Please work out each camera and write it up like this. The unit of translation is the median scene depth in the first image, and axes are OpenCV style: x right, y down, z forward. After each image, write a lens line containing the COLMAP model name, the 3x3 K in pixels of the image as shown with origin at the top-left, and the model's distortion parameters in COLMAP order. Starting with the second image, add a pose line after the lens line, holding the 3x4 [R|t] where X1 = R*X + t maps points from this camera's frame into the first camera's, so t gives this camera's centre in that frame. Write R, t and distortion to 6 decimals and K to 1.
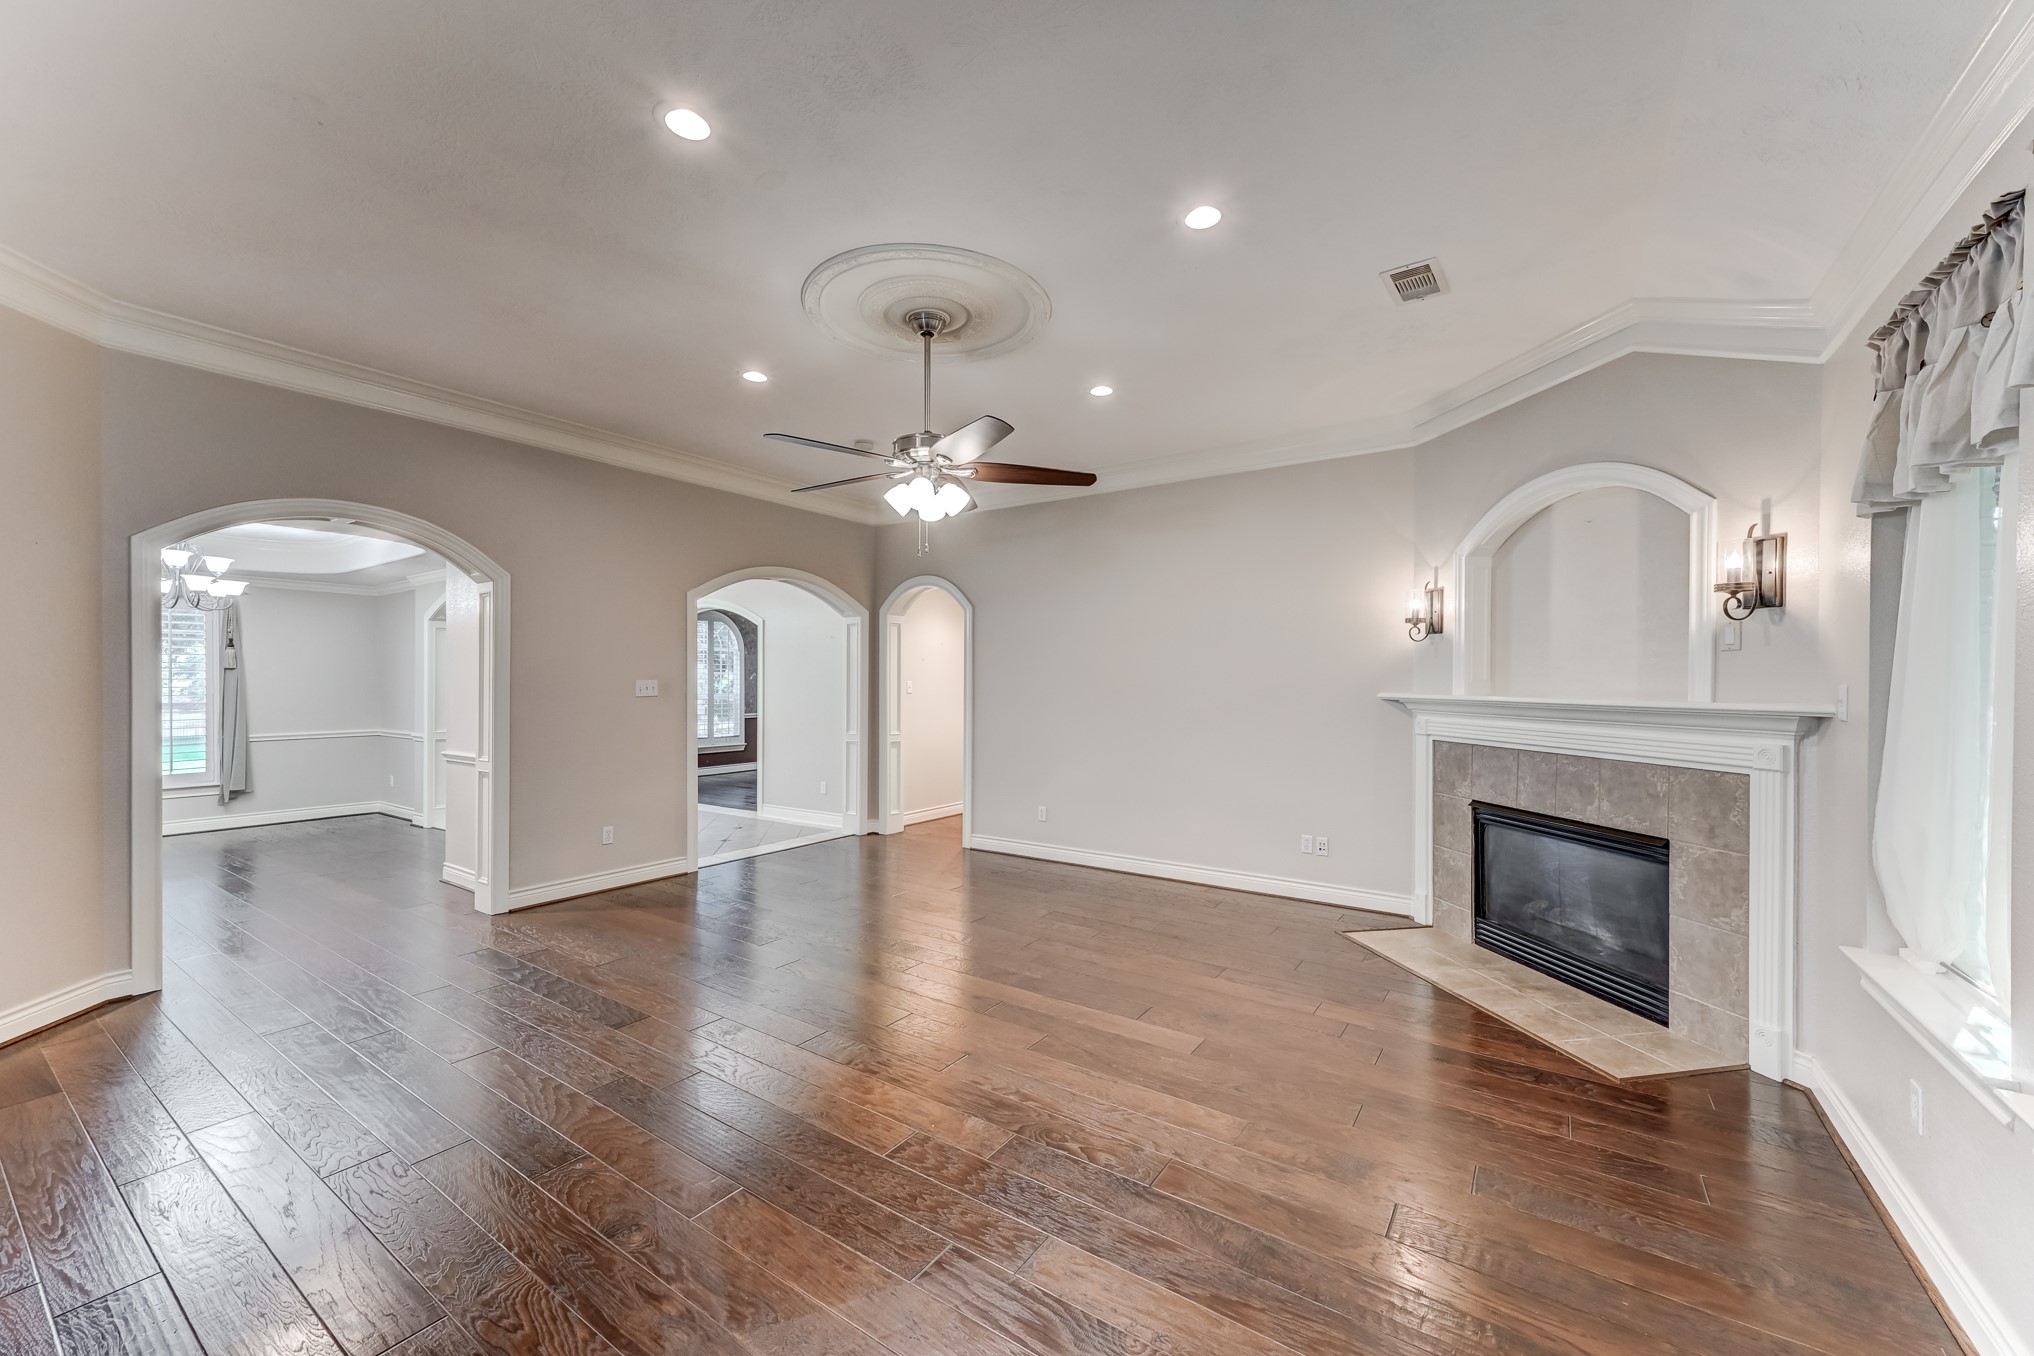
lens RADIAL K [[784.5, 0, 1023.0], [0, 784.5, 676.8], [0, 0, 1]] dist [0.001405, 0.000114]
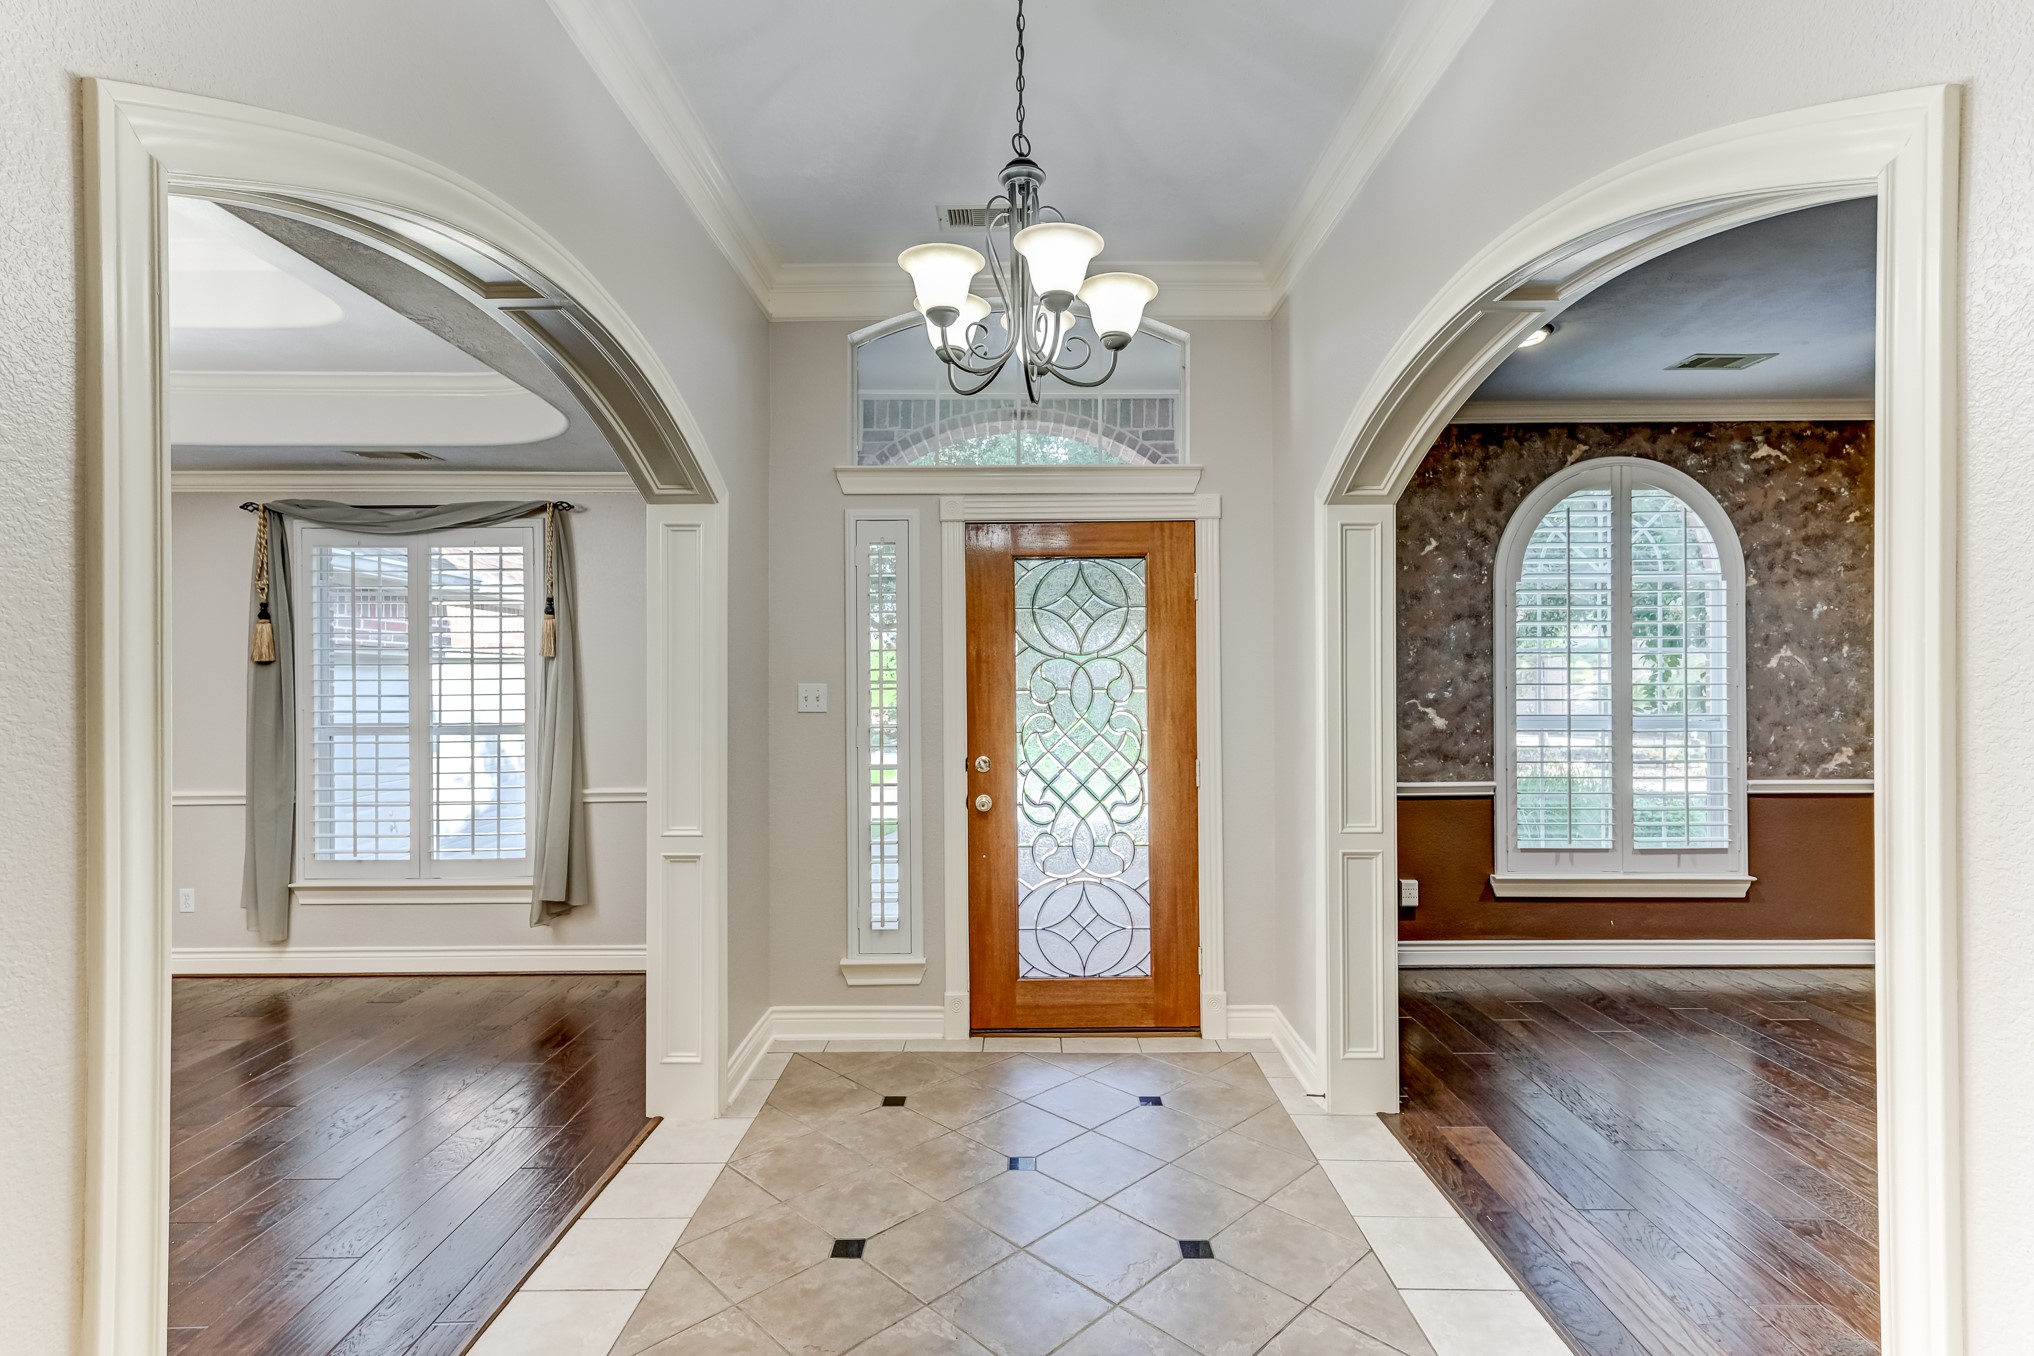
lens RADIAL K [[977.7, 0, 1024.1], [0, 977.7, 672.1], [0, 0, 1]] dist [0.016337, 0.000318]
pose [[0.561586, -0.003238, -0.827412, -0.314633], [0.008594, 0.999961, 0.001919, 0.000939], [0.827374, -0.008188, 0.561592, 0.890810]]
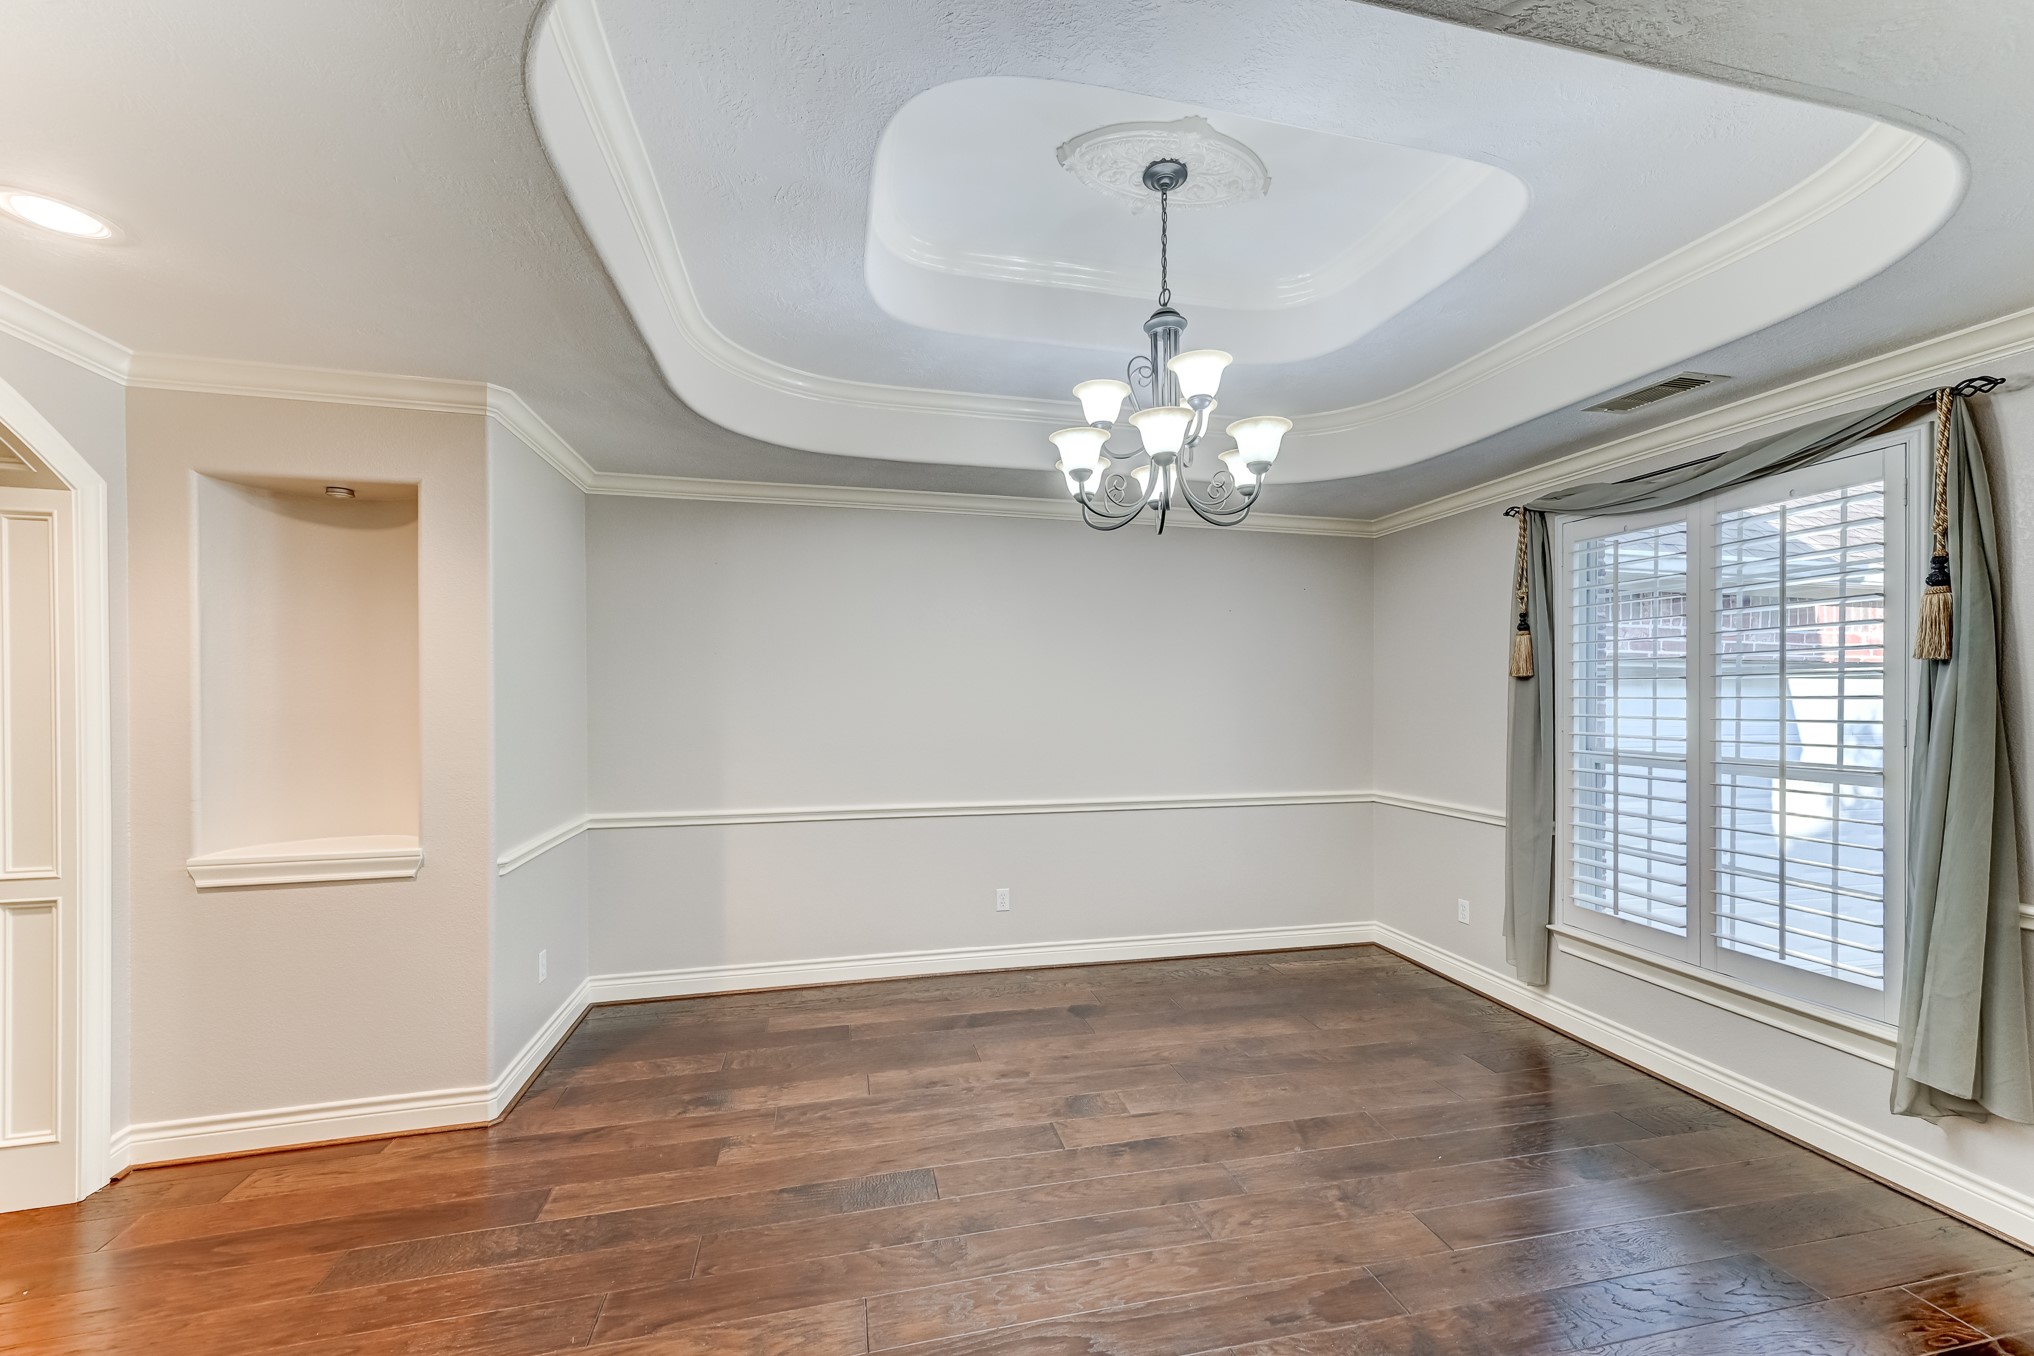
lens RADIAL K [[805.7, 0, 1016.5], [0, 805.7, 701.3], [0, 0, 1]] dist [0.008788, -0.000038]
pose [[-0.681082, 0.006403, -0.732180, -0.554703], [0.005306, 0.999979, 0.003810, 0.002242], [0.732188, -0.001290, -0.681101, 0.948330]]
